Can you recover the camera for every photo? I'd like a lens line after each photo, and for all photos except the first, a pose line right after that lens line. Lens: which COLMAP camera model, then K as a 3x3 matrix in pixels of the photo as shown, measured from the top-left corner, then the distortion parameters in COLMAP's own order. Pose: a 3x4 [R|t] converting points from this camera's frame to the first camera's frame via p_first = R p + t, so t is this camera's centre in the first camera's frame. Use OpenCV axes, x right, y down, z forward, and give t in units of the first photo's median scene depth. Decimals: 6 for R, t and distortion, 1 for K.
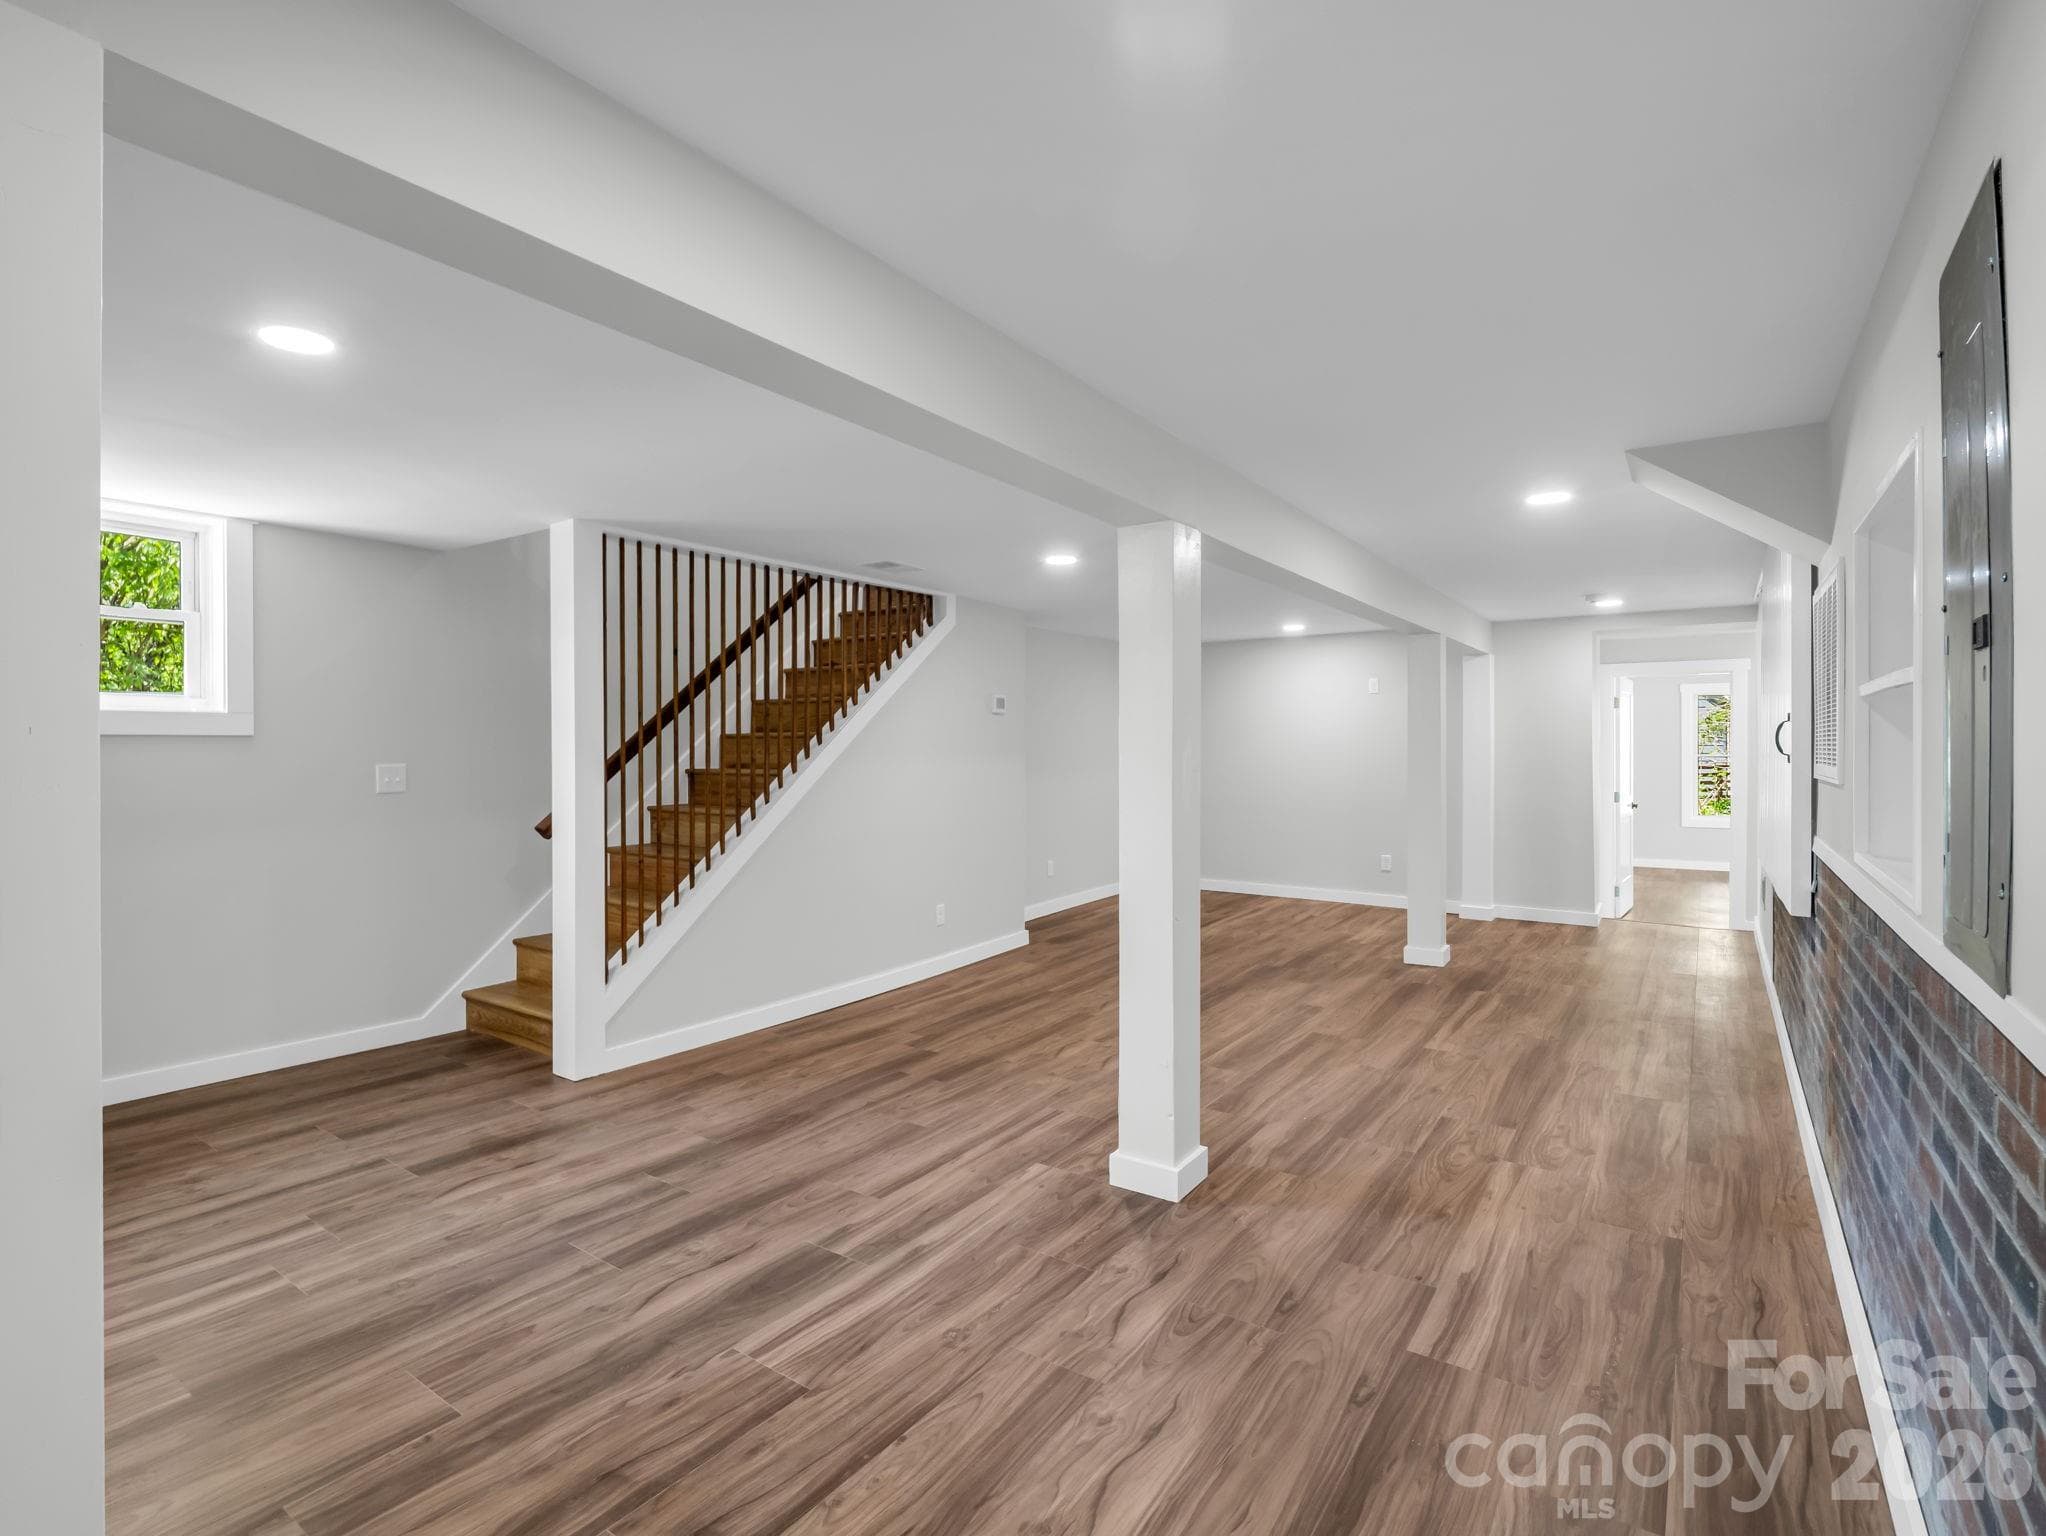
lens RADIAL K [[1042.8, 0, 1022.3], [0, 1042.8, 756.7], [0, 0, 1]] dist [0.002555, 0.000887]
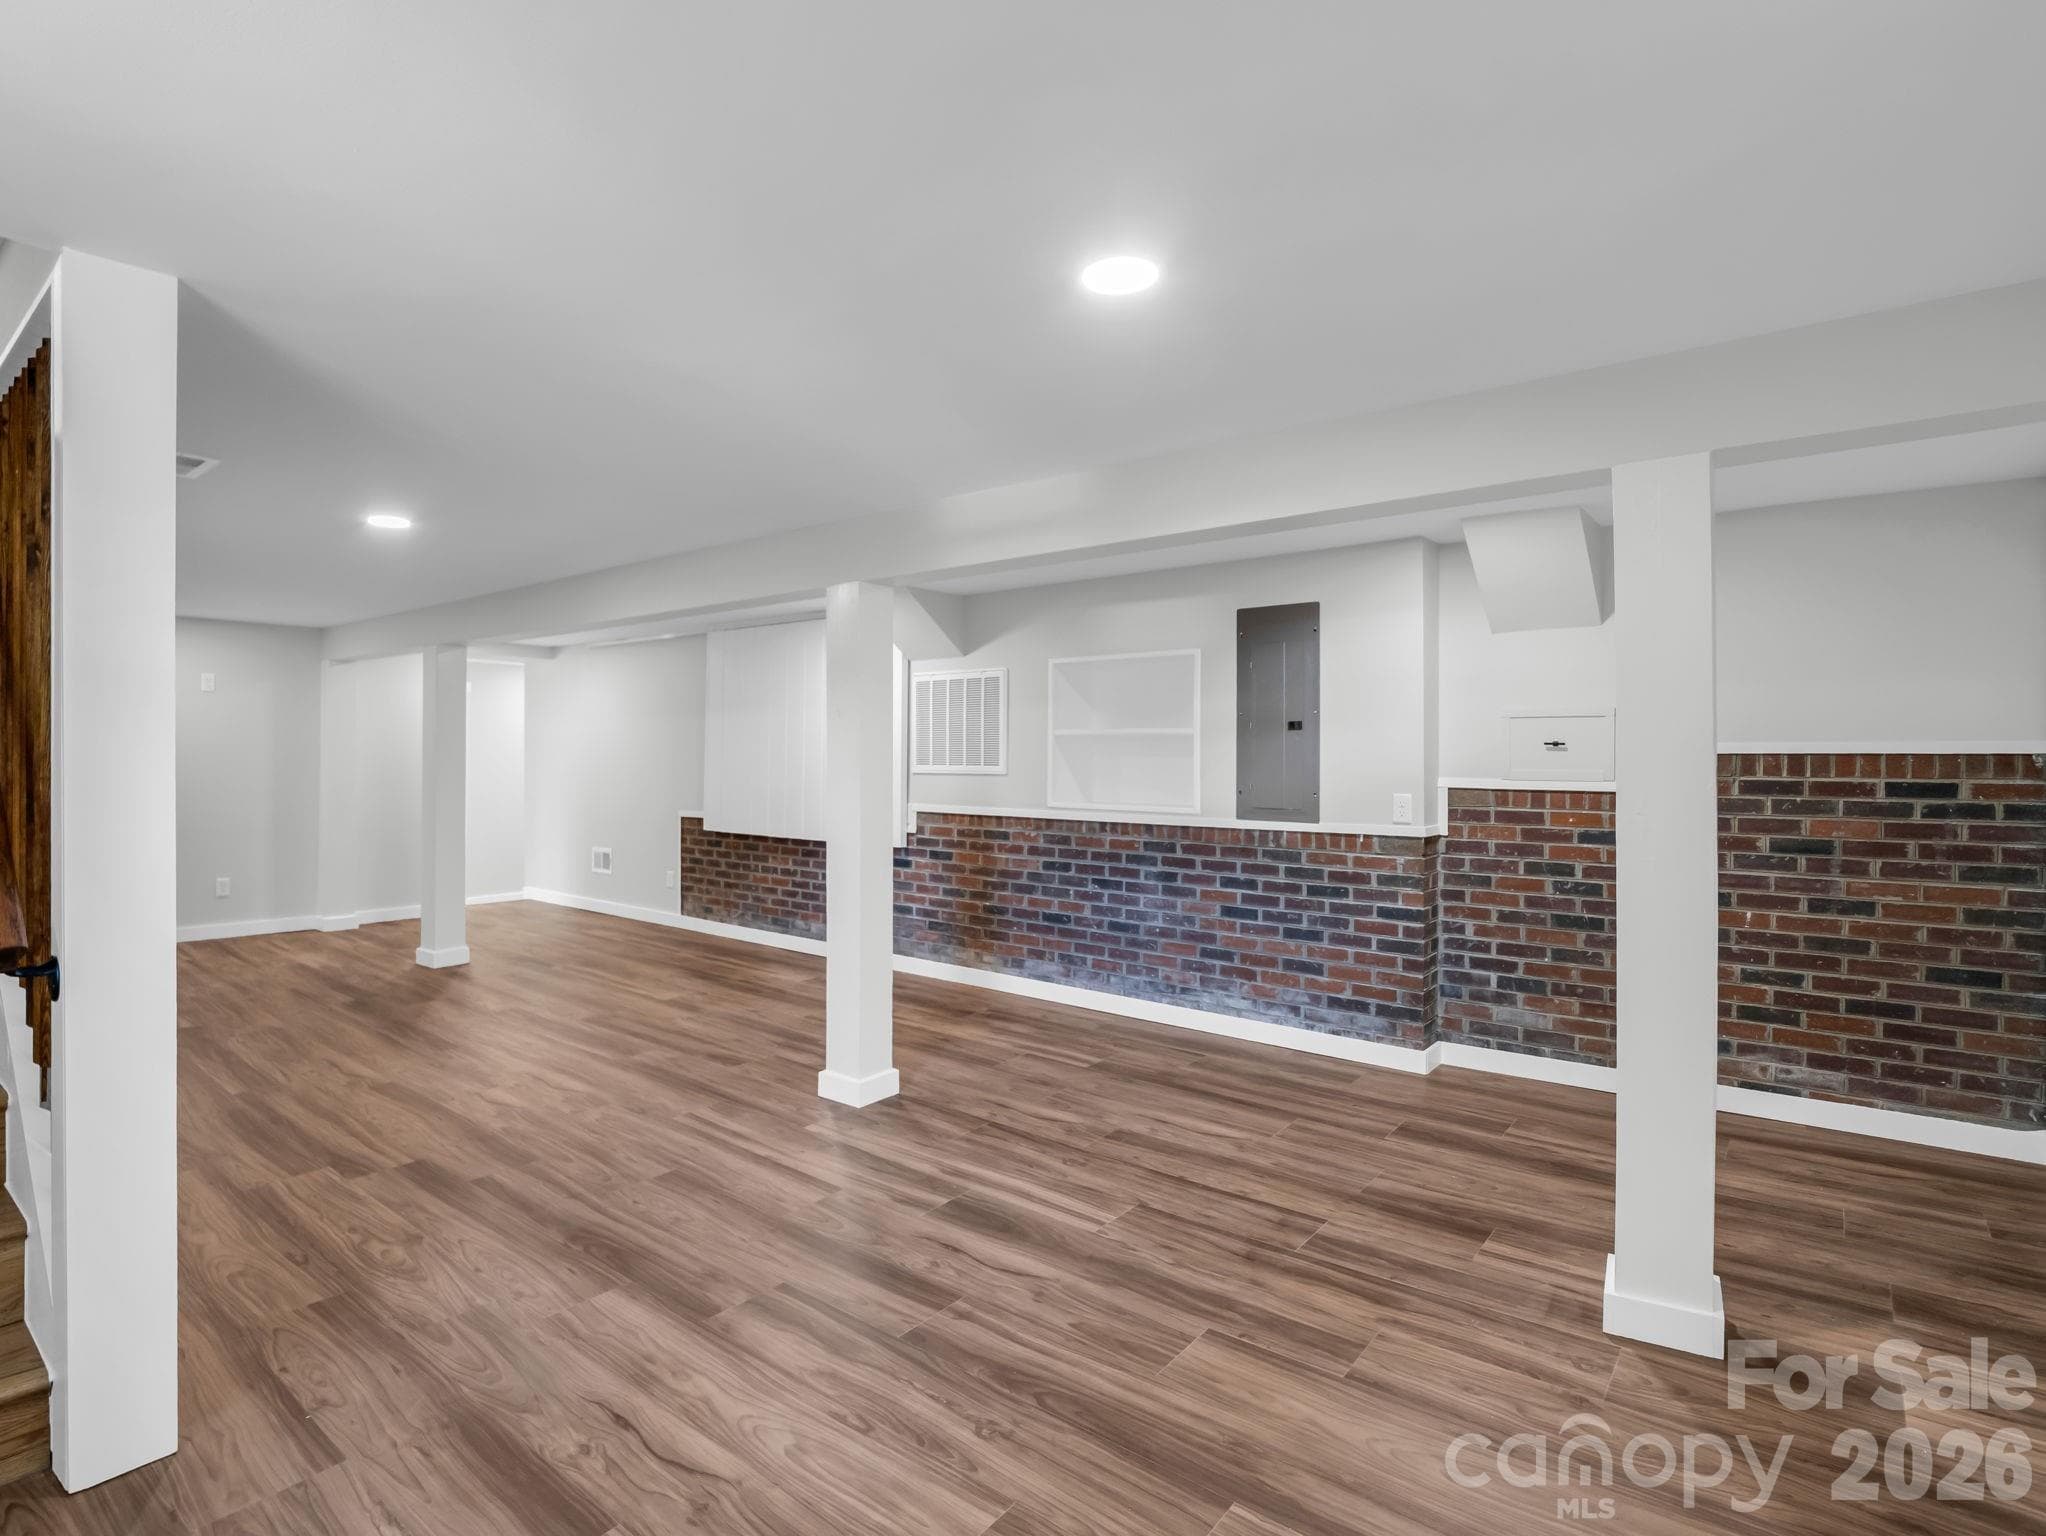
lens RADIAL K [[976.6, 0, 1023.5], [0, 976.6, 763.0], [0, 0, 1]] dist [-0.002081, -0.000661]
pose [[0.058528, -0.002841, 0.998282, -1.244674], [0.008472, 0.999961, 0.002349, 0.003863], [-0.998250, 0.008320, 0.058550, 0.873726]]
